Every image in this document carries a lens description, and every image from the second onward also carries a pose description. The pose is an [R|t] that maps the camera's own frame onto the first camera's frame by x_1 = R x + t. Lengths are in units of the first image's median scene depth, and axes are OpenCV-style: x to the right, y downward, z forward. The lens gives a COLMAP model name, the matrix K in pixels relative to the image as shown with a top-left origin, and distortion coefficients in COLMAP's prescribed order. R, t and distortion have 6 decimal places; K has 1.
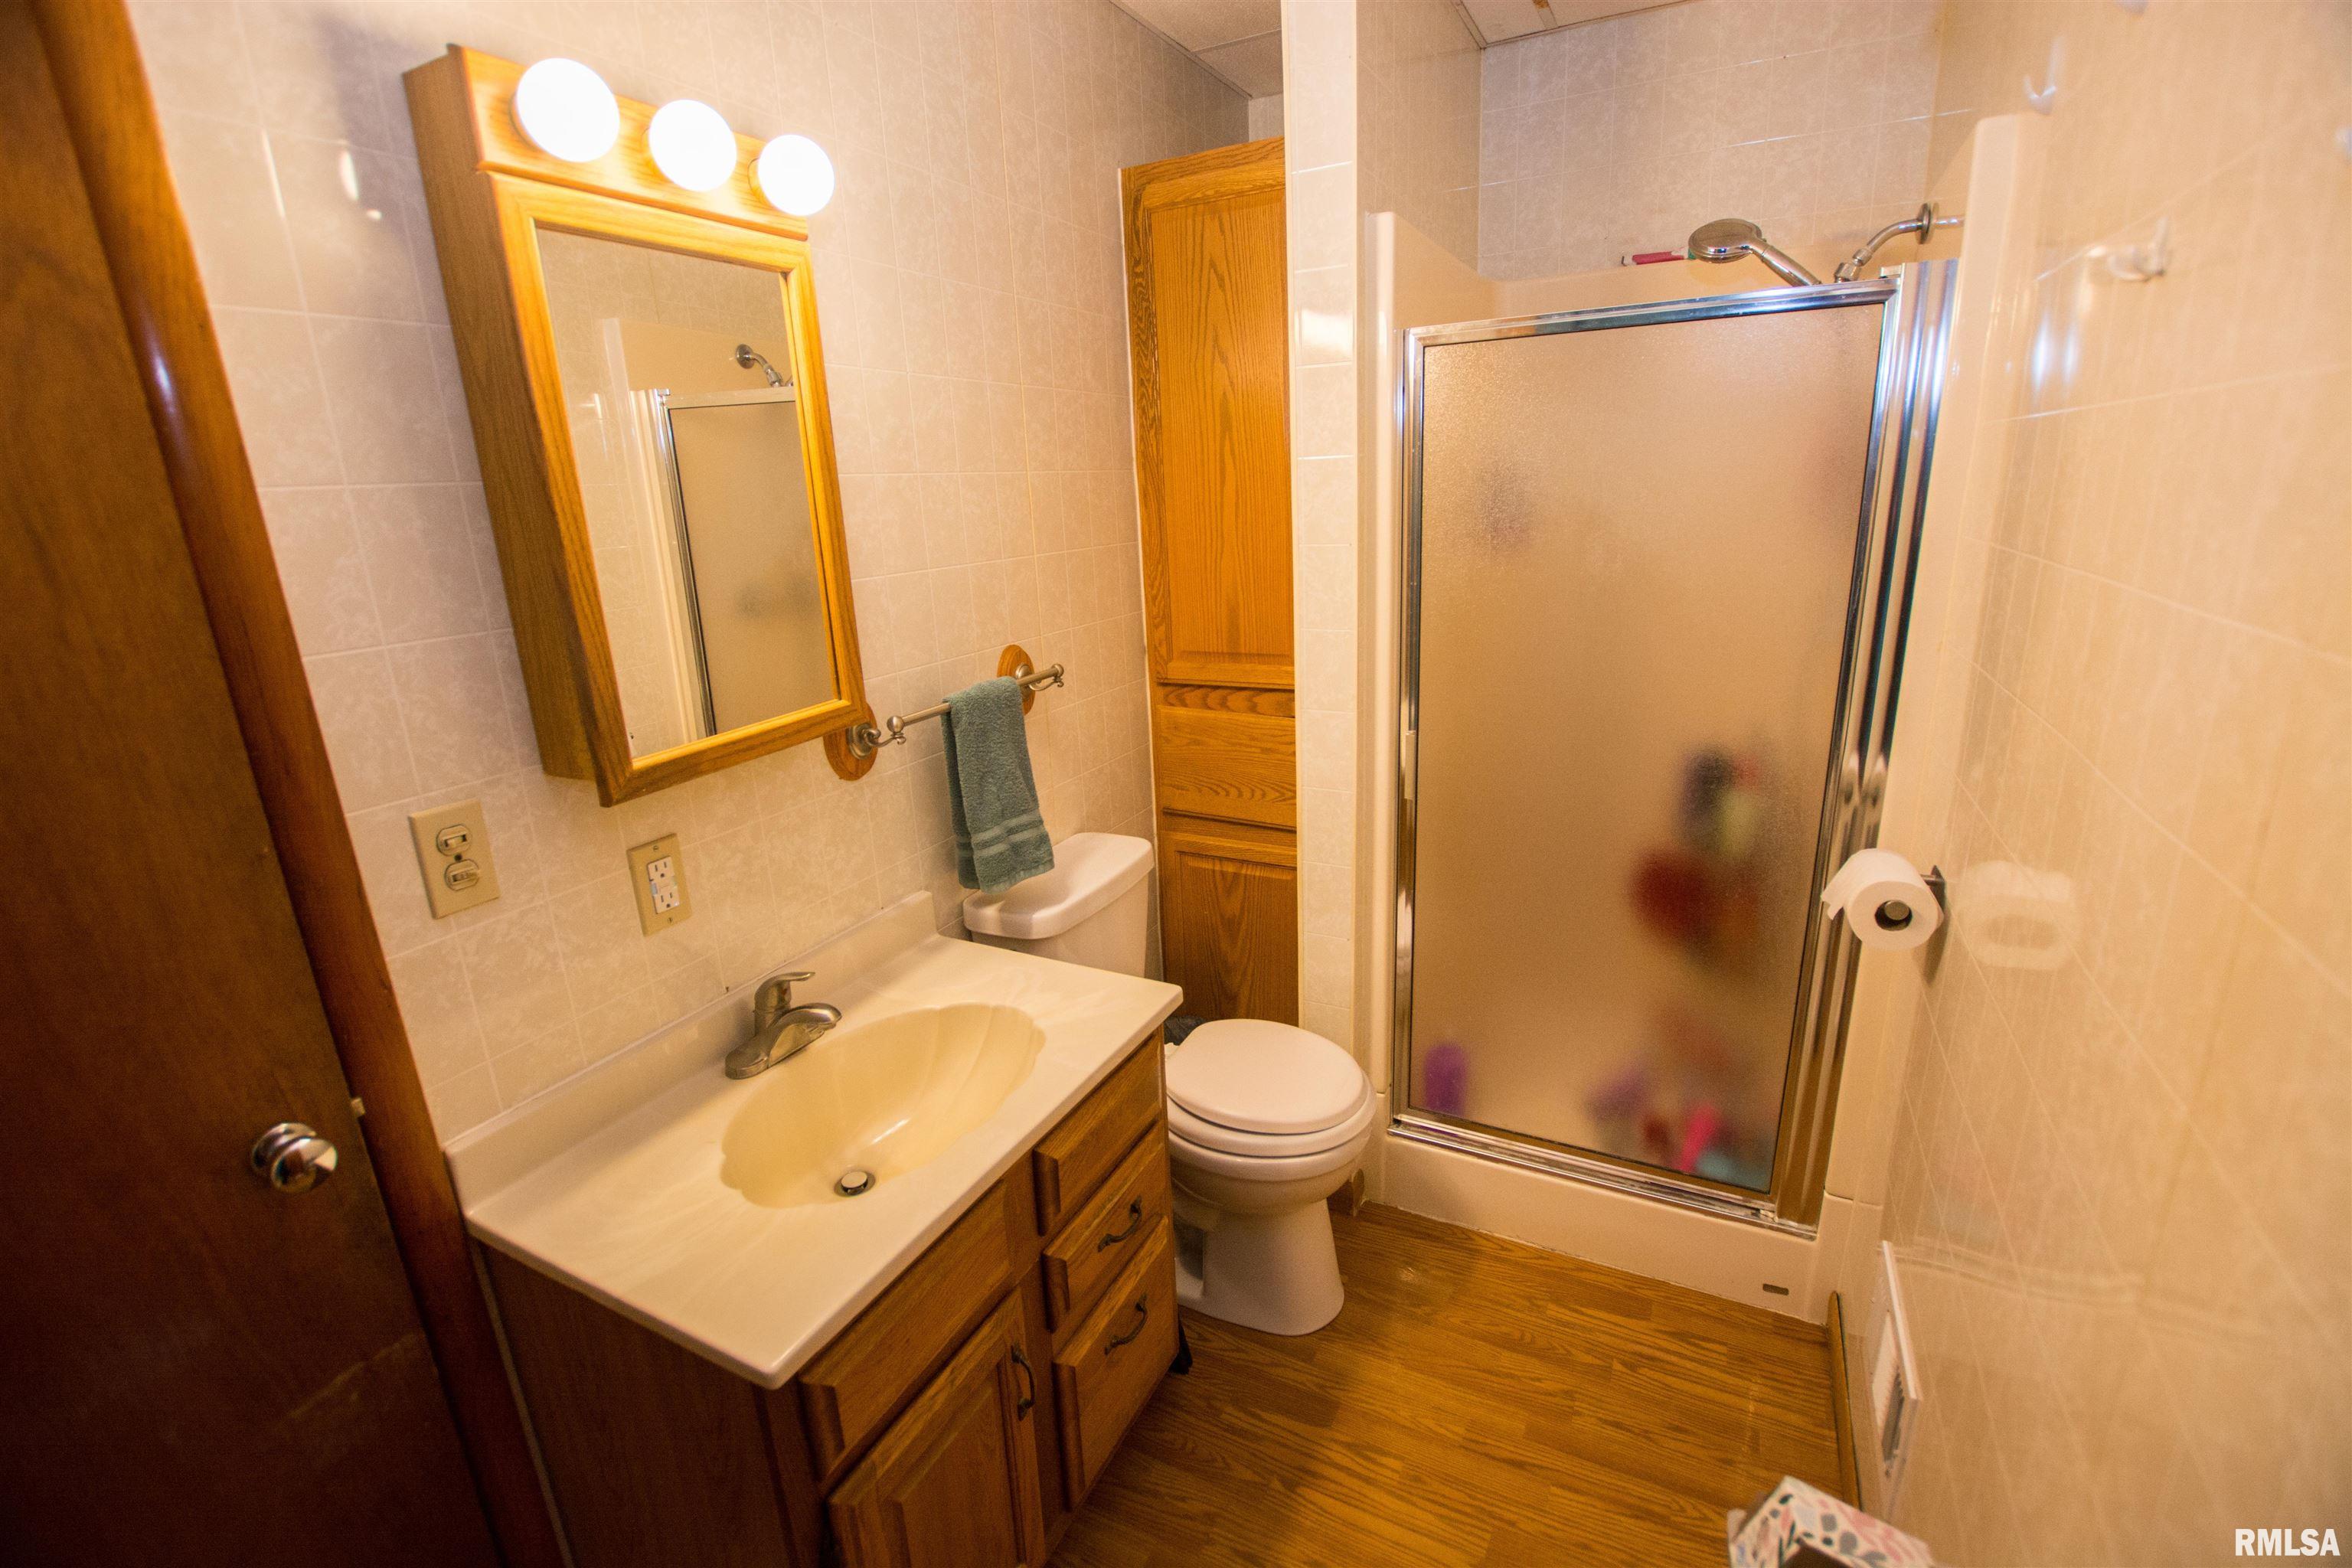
lens RADIAL K [[956.7, 0, 1174.3], [0, 956.7, 730.2], [0, 0, 1]] dist [0.000996, 0.000006]
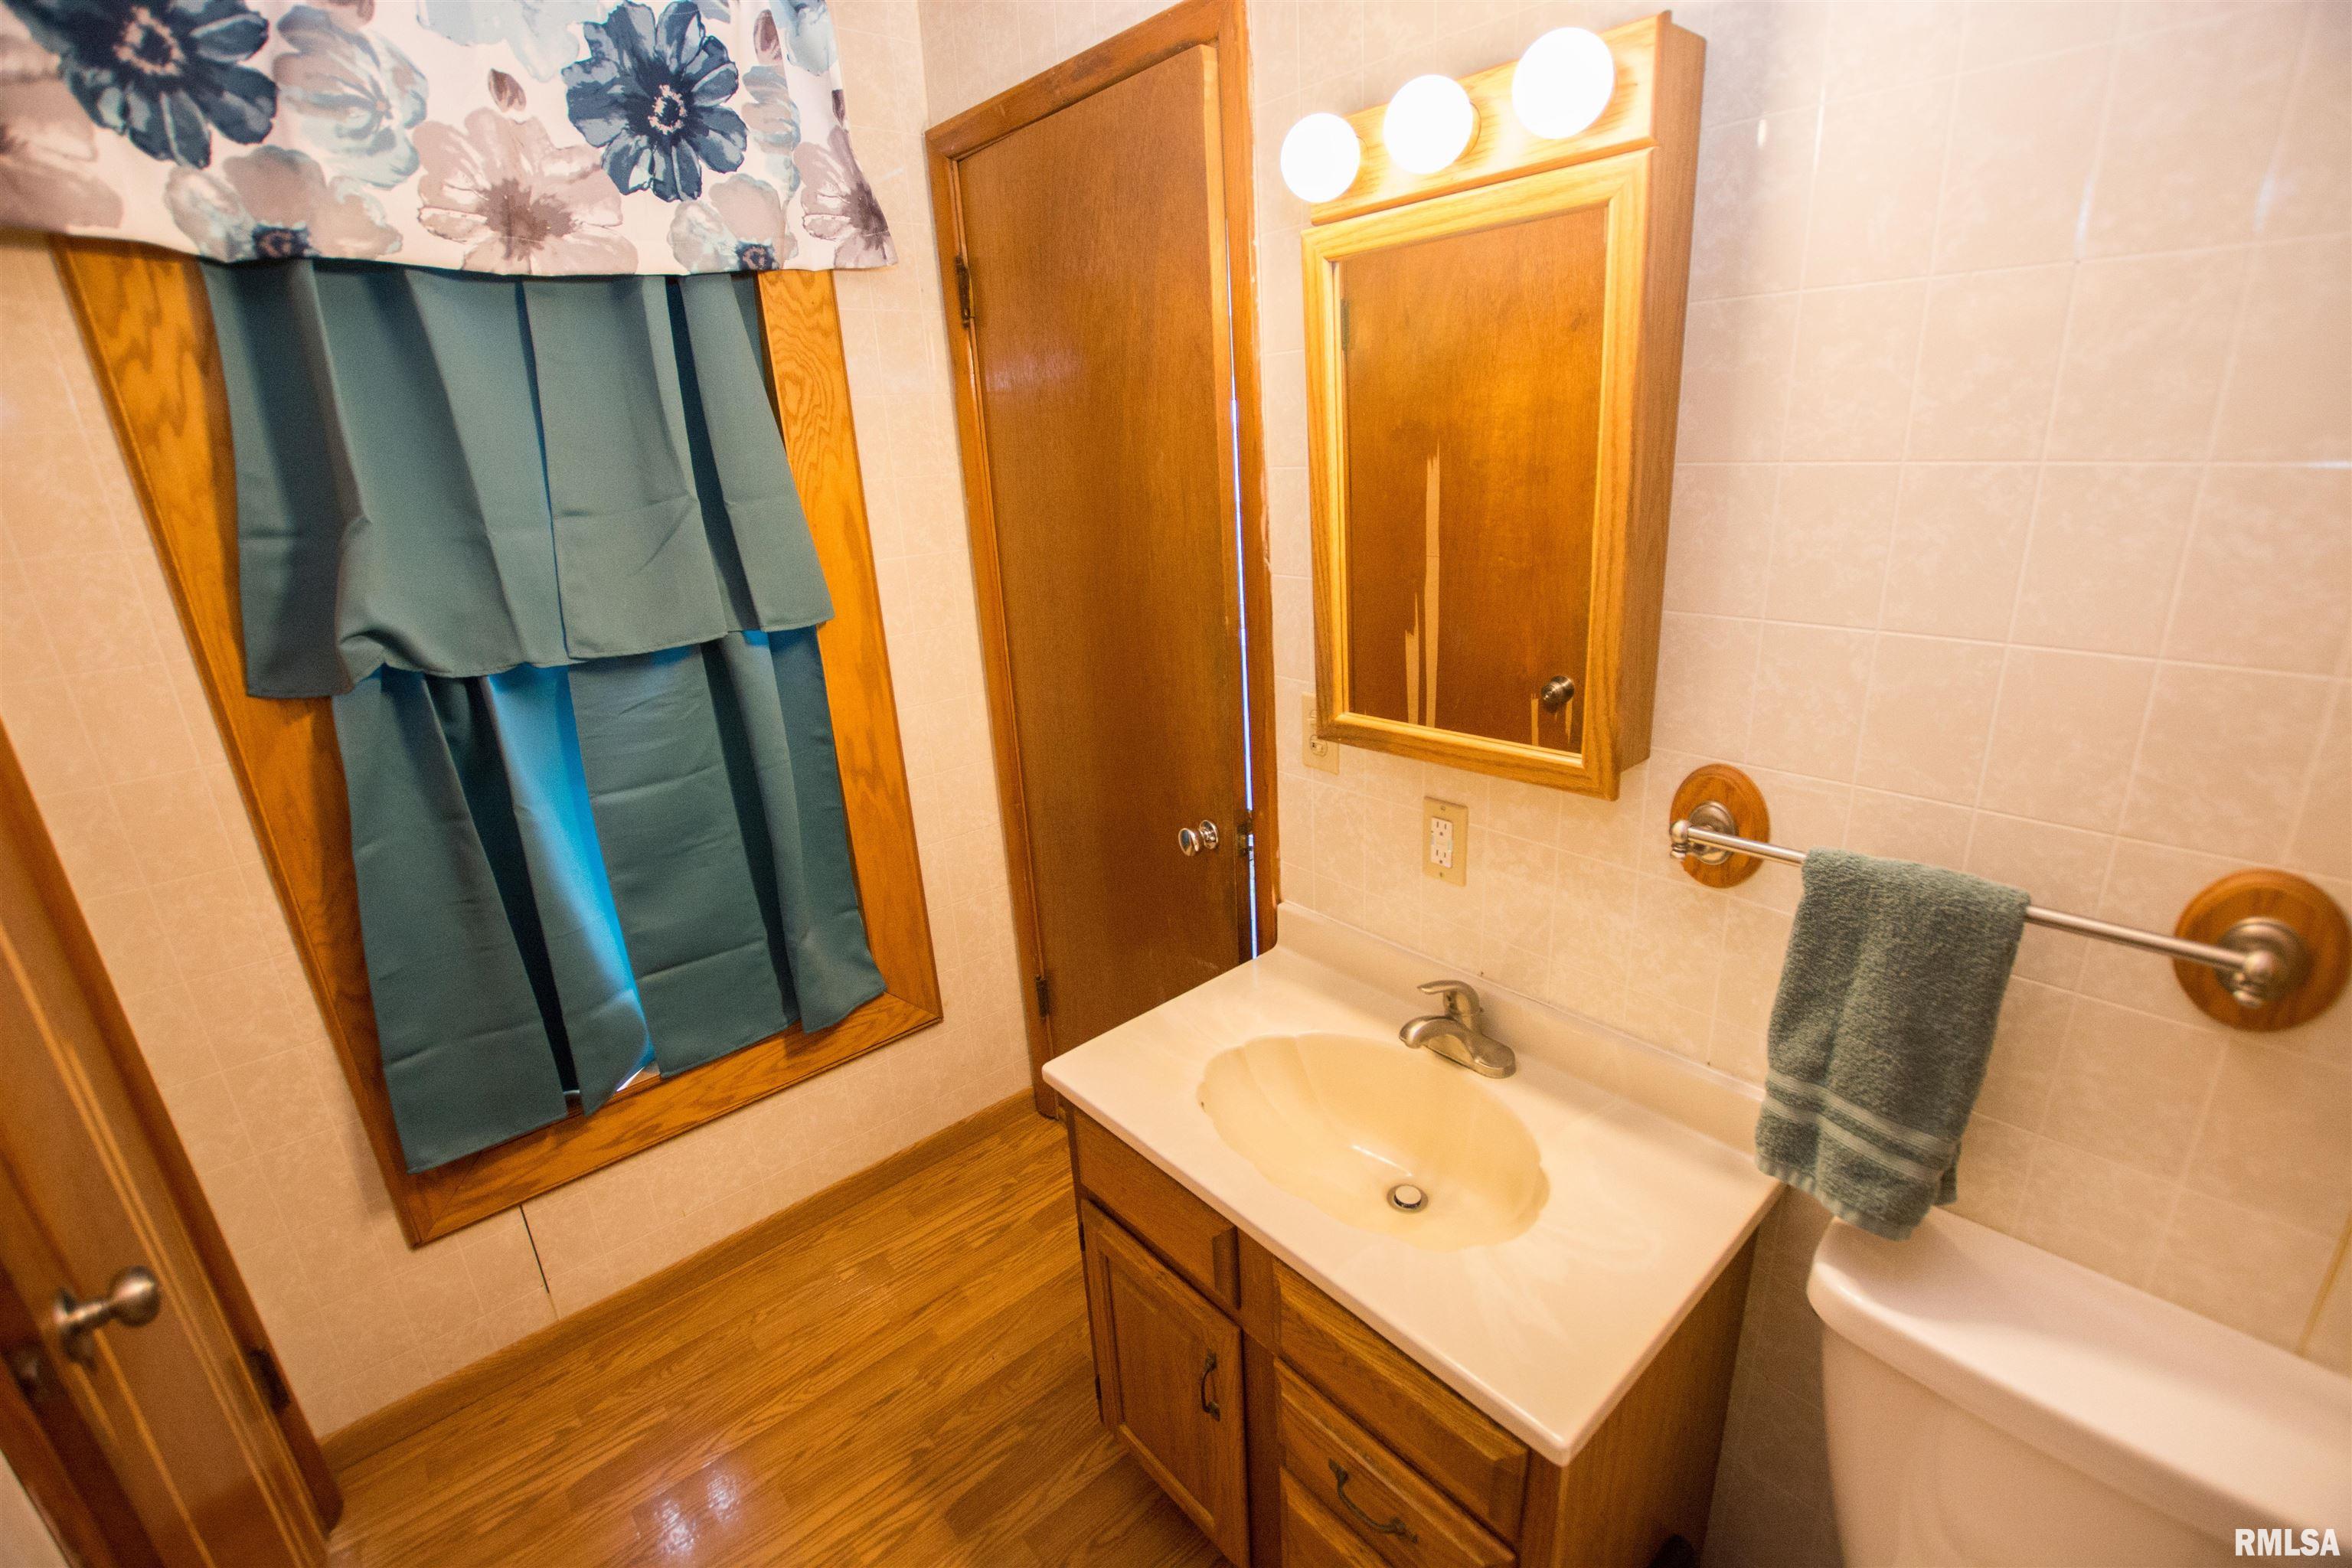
lens RADIAL K [[1044.5, 0, 1181.3], [0, 1044.5, 777.7], [0, 0, 1]] dist [-0.023936, -0.000025]
pose [[-0.390076, 0.353705, -0.850137, 0.564924], [-0.152735, 0.885631, 0.438553, -0.378132], [0.908027, 0.300915, -0.291441, 1.050570]]
